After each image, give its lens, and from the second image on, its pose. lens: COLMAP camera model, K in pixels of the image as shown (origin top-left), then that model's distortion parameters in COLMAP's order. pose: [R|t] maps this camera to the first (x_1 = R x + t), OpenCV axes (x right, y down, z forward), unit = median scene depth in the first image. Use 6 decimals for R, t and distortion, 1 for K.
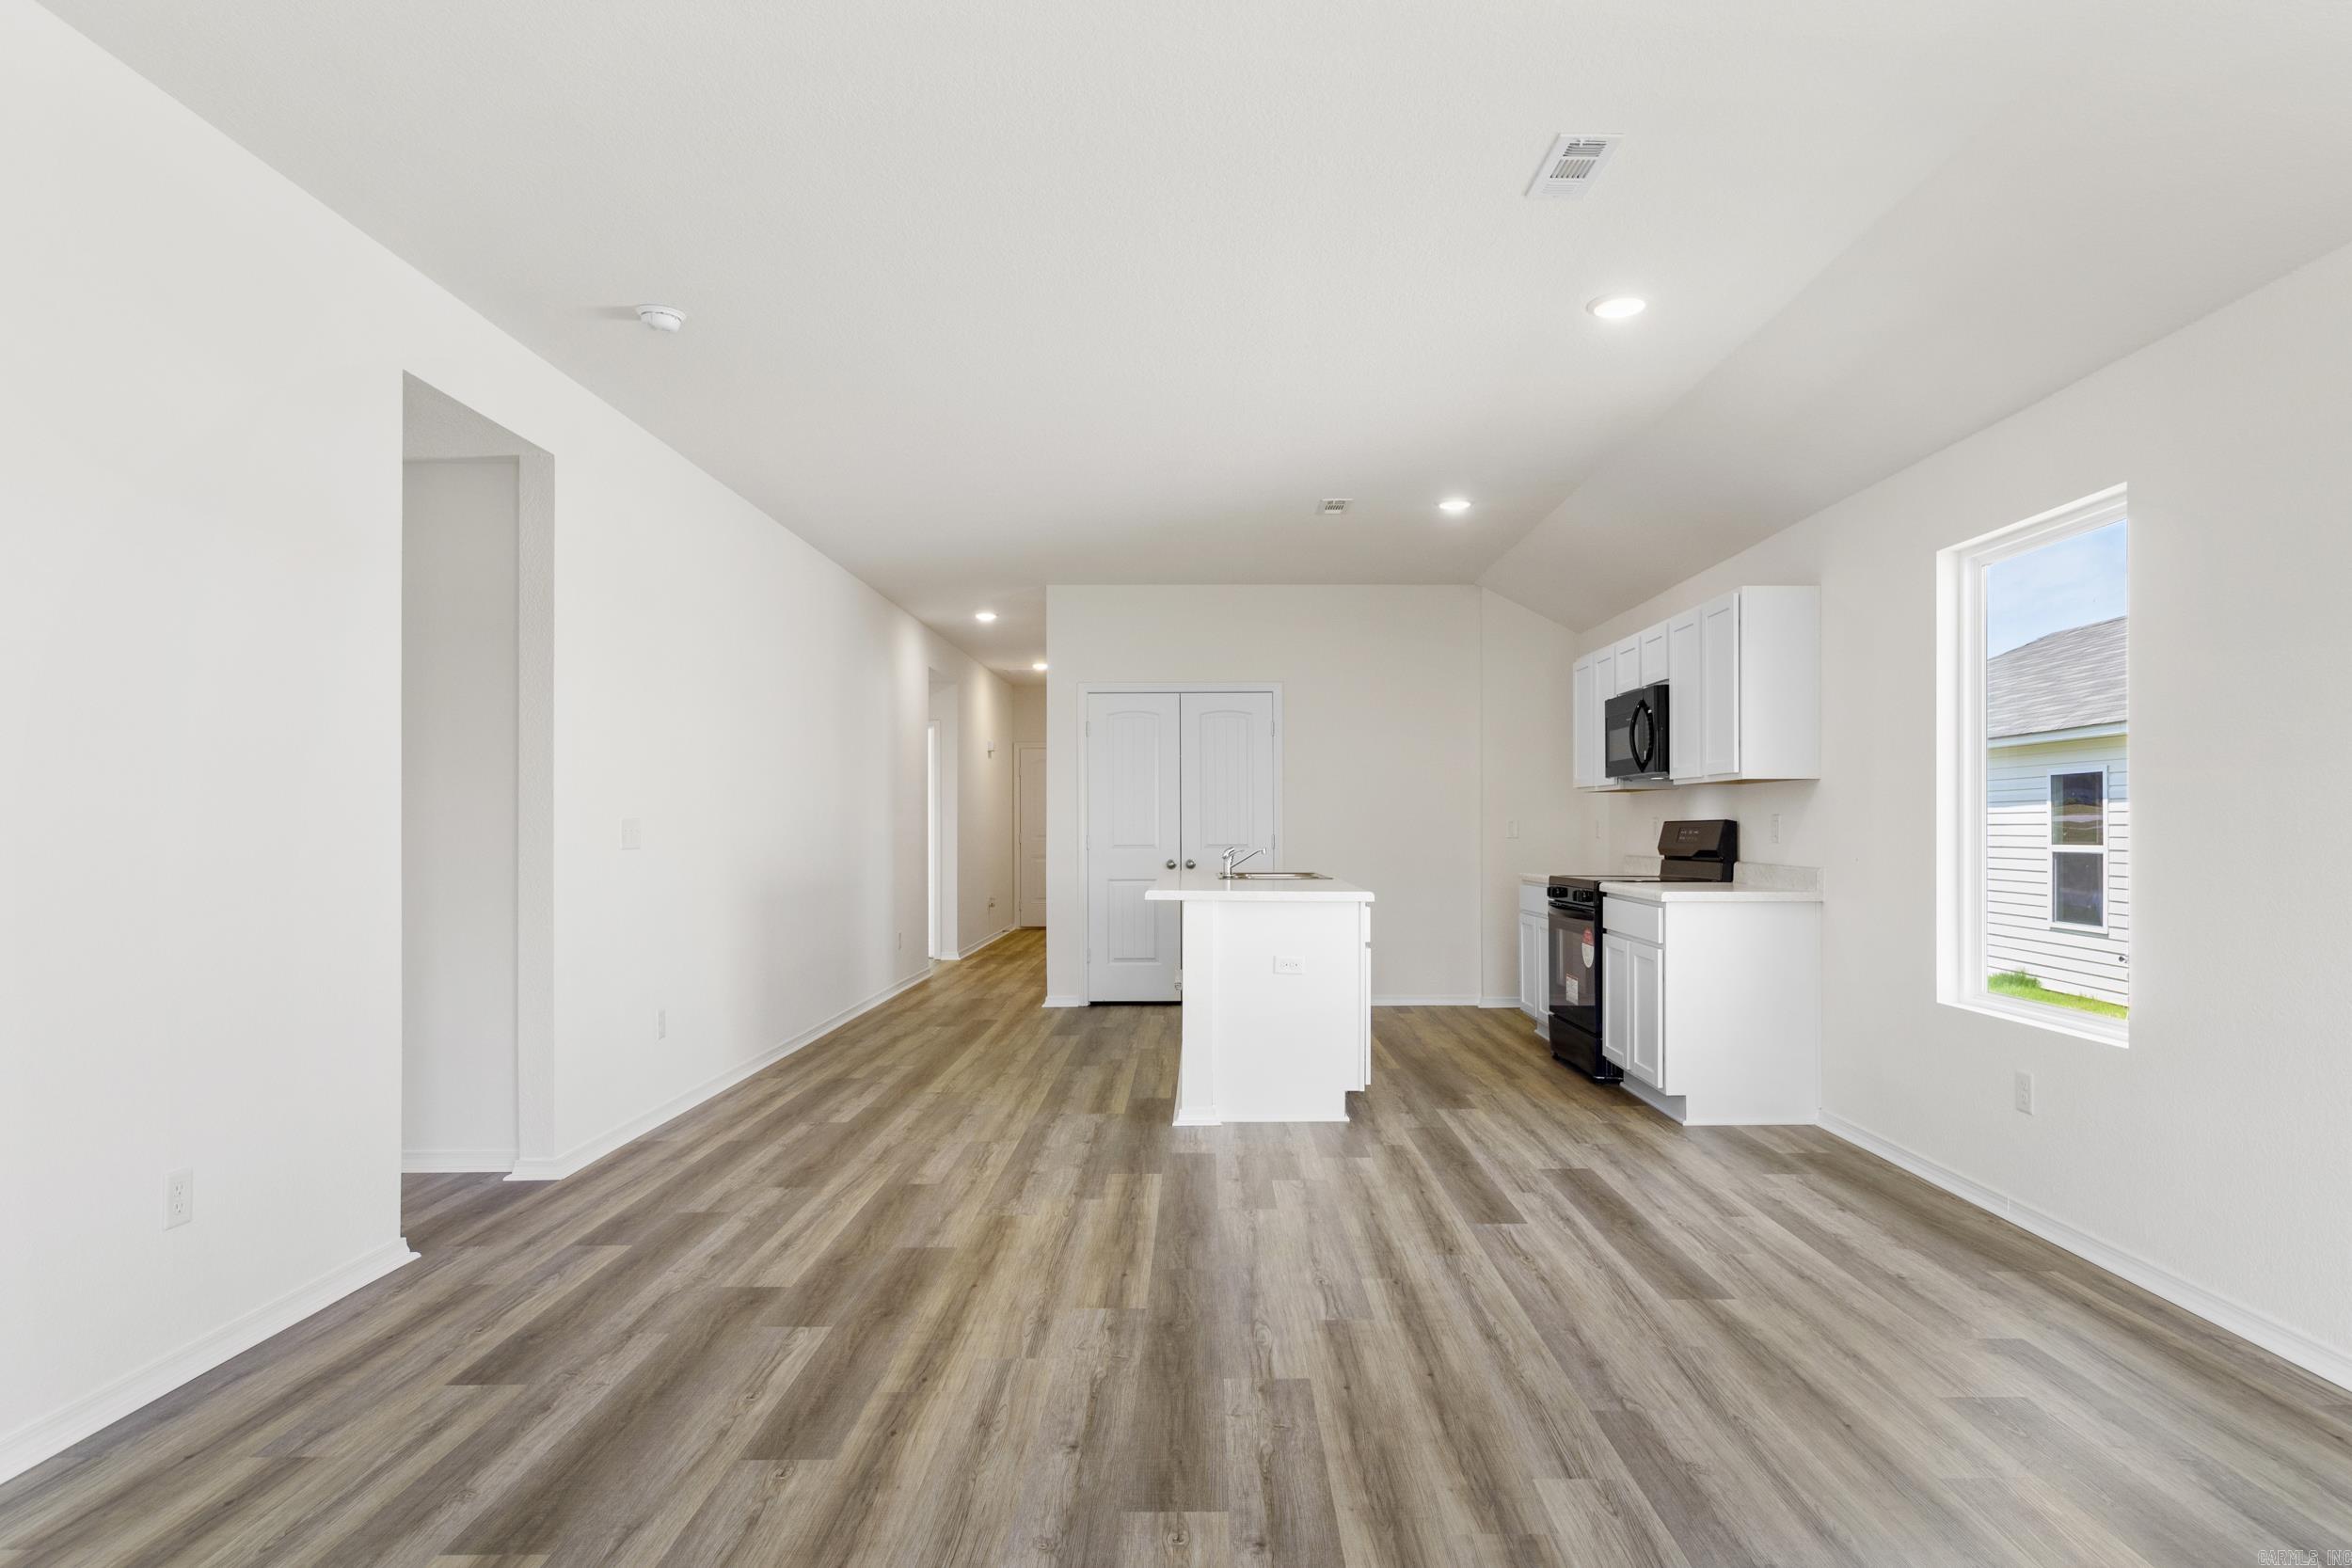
lens RADIAL K [[1266.3, 0, 1205.7], [0, 1266.3, 815.0], [0, 0, 1]] dist [-0.002584, -0.000236]
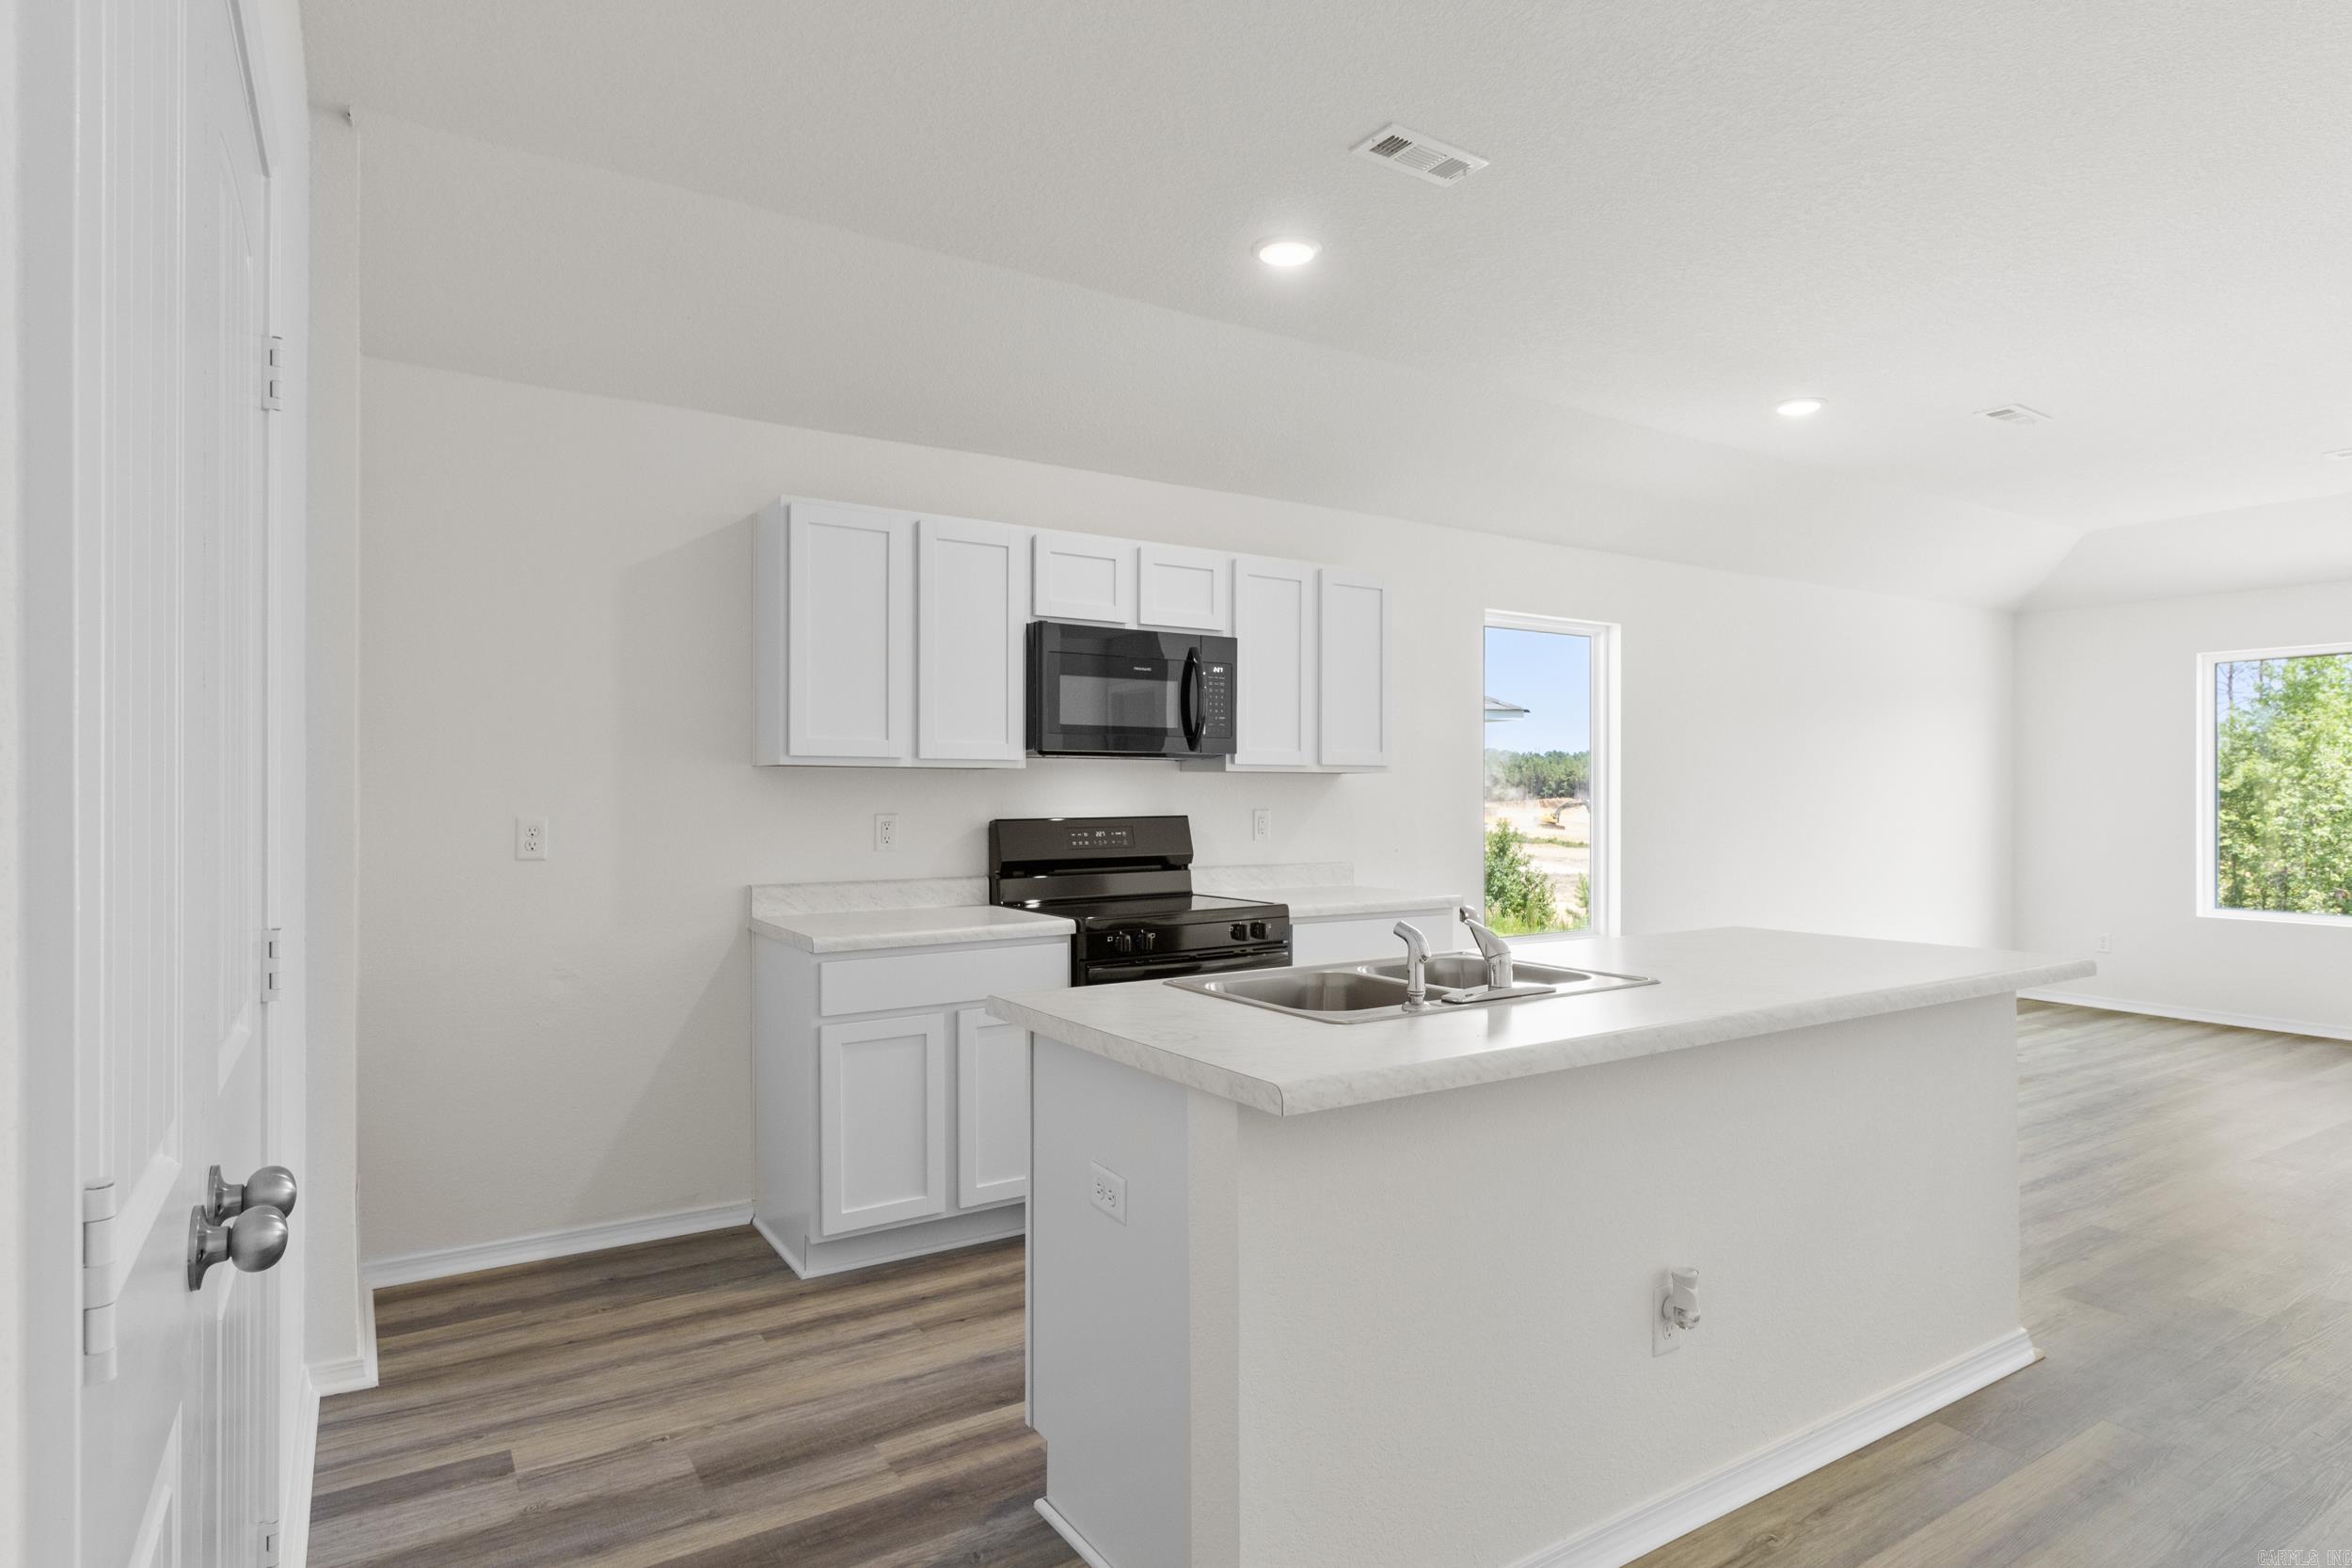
lens RADIAL K [[1292.0, 0, 1183.9], [0, 1292.0, 787.0], [0, 0, 1]] dist [0.001043, 0.003391]
pose [[-0.544033, 0.003196, 0.839058, -0.366221], [-0.006551, 0.999946, -0.008056, -0.010452], [-0.839038, -0.009879, -0.543982, 1.959698]]
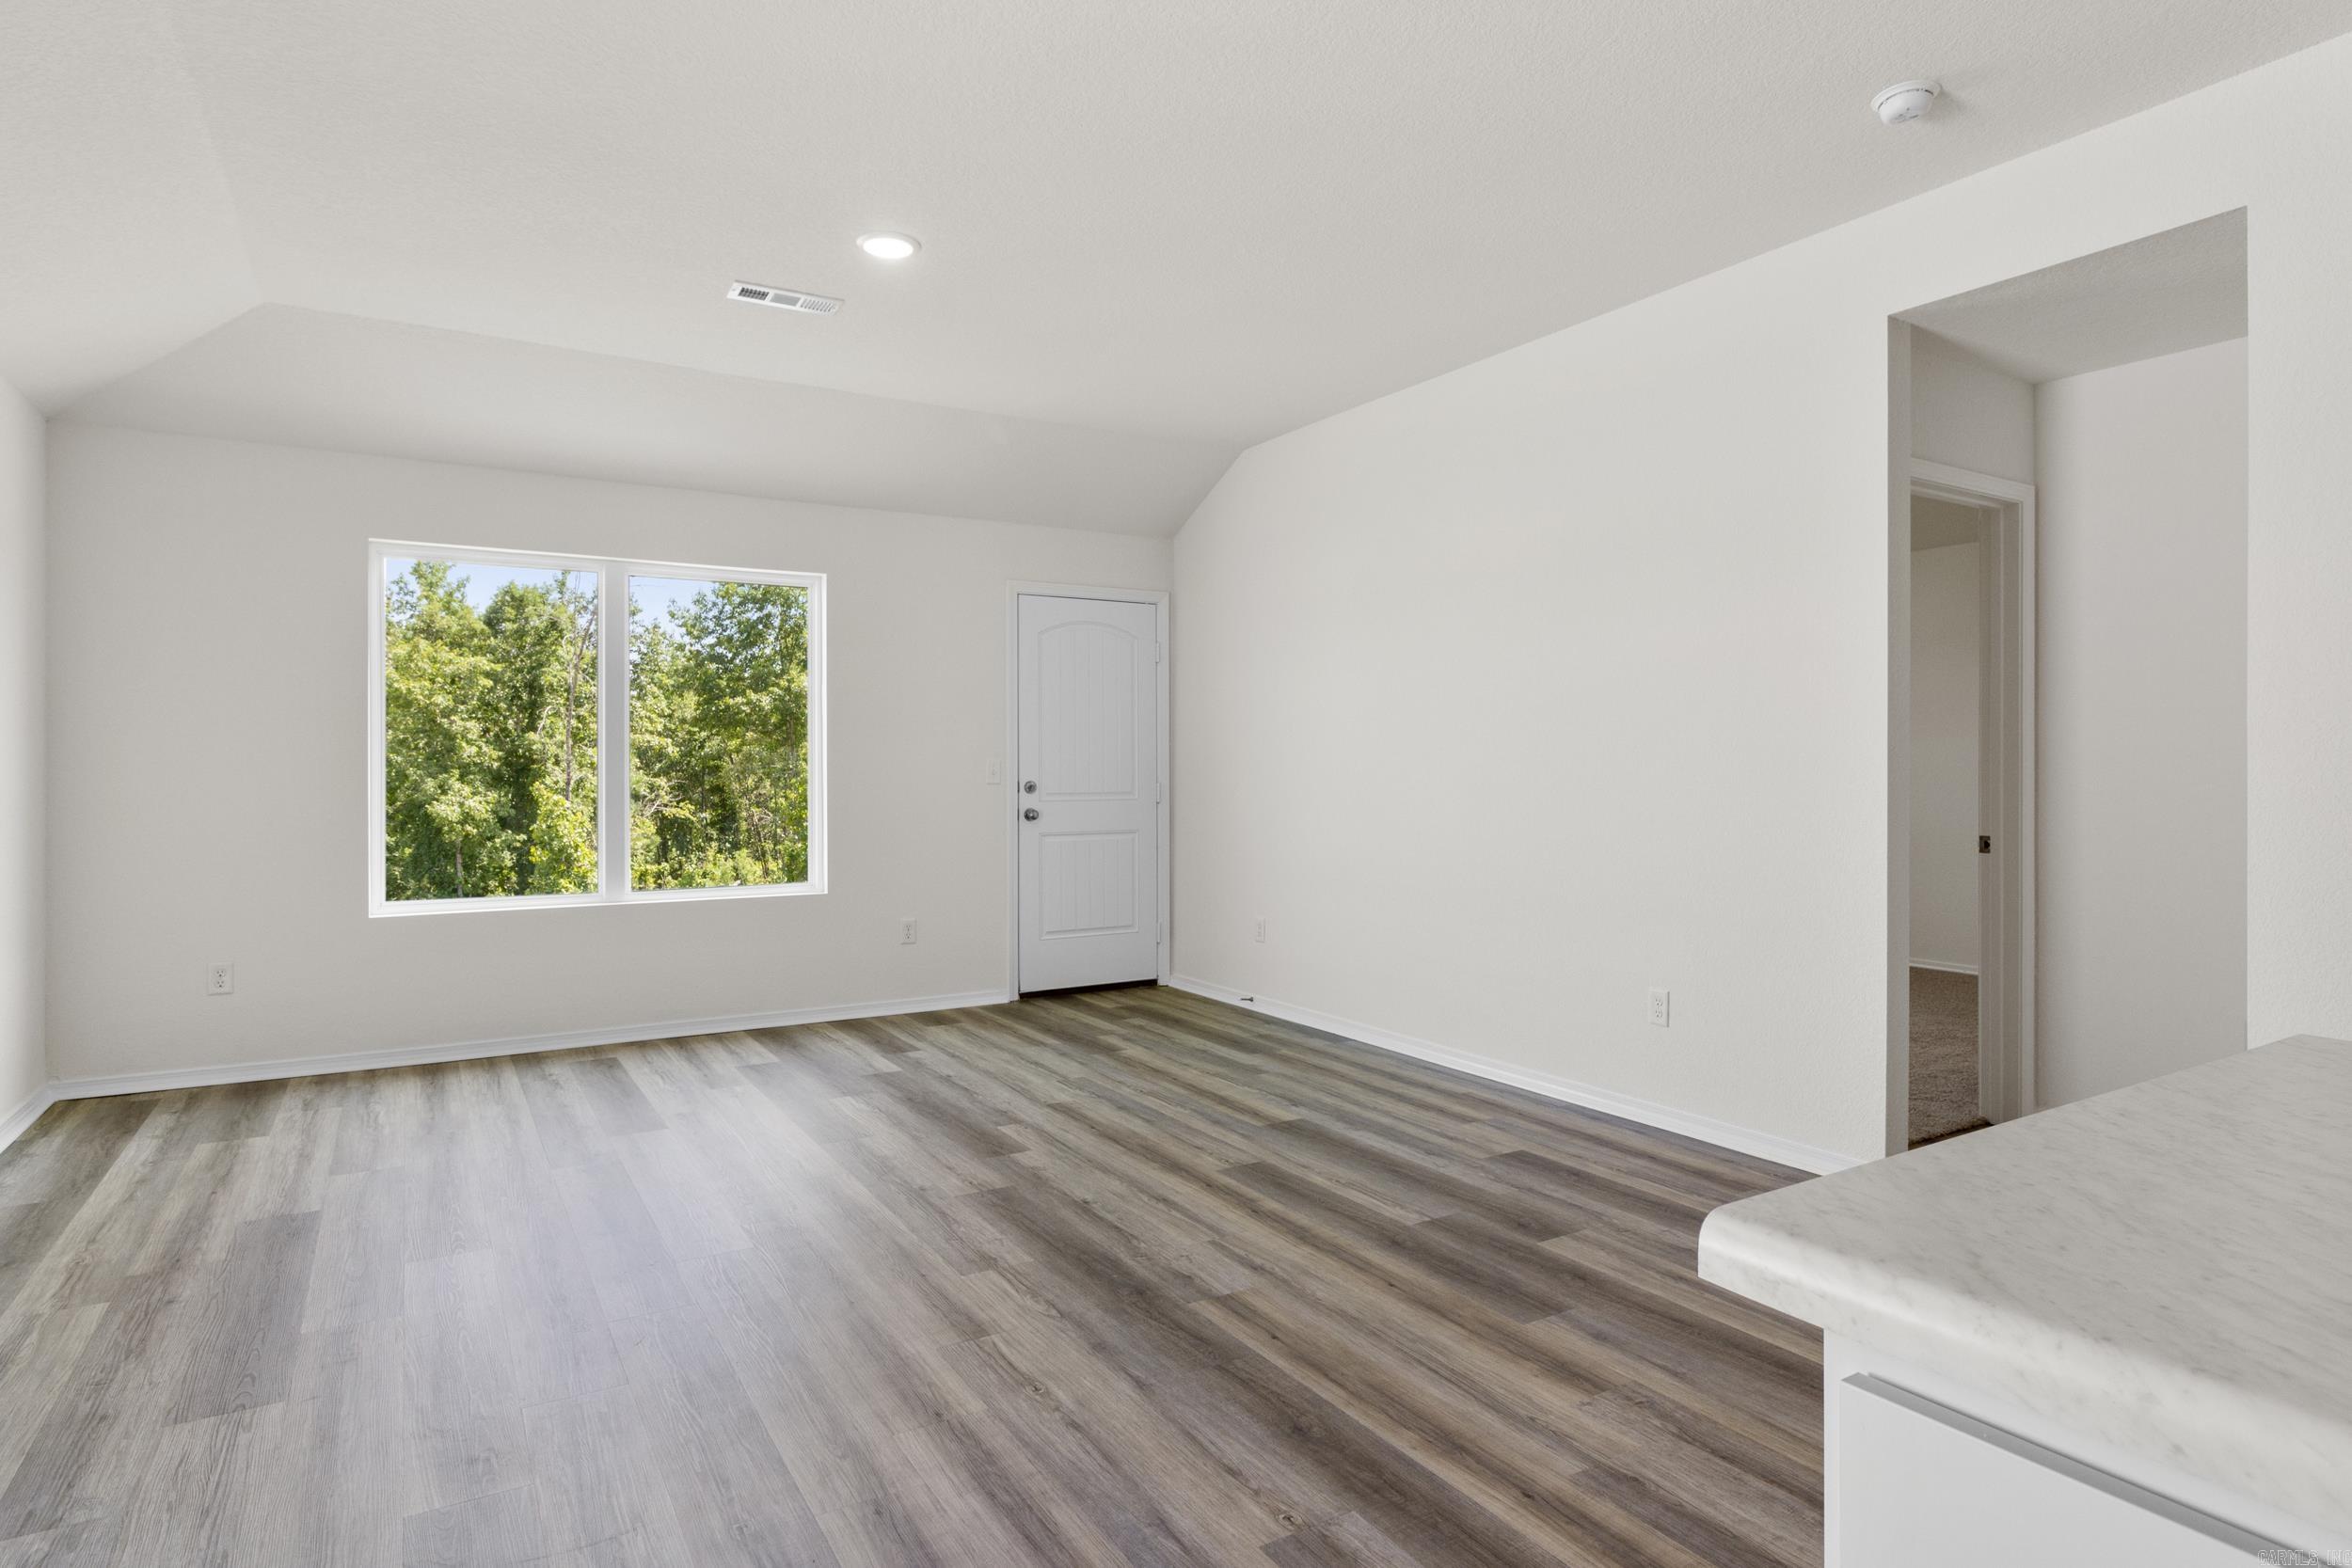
lens RADIAL K [[1273.4, 0, 1196.1], [0, 1273.4, 769.4], [0, 0, 1]] dist [0.001652, 0.000443]
pose [[-0.848935, 0.004182, -0.528480, 0.310153], [0.006874, 0.999971, -0.003130, 0.009789], [0.528452, -0.006290, -0.848940, 1.296904]]
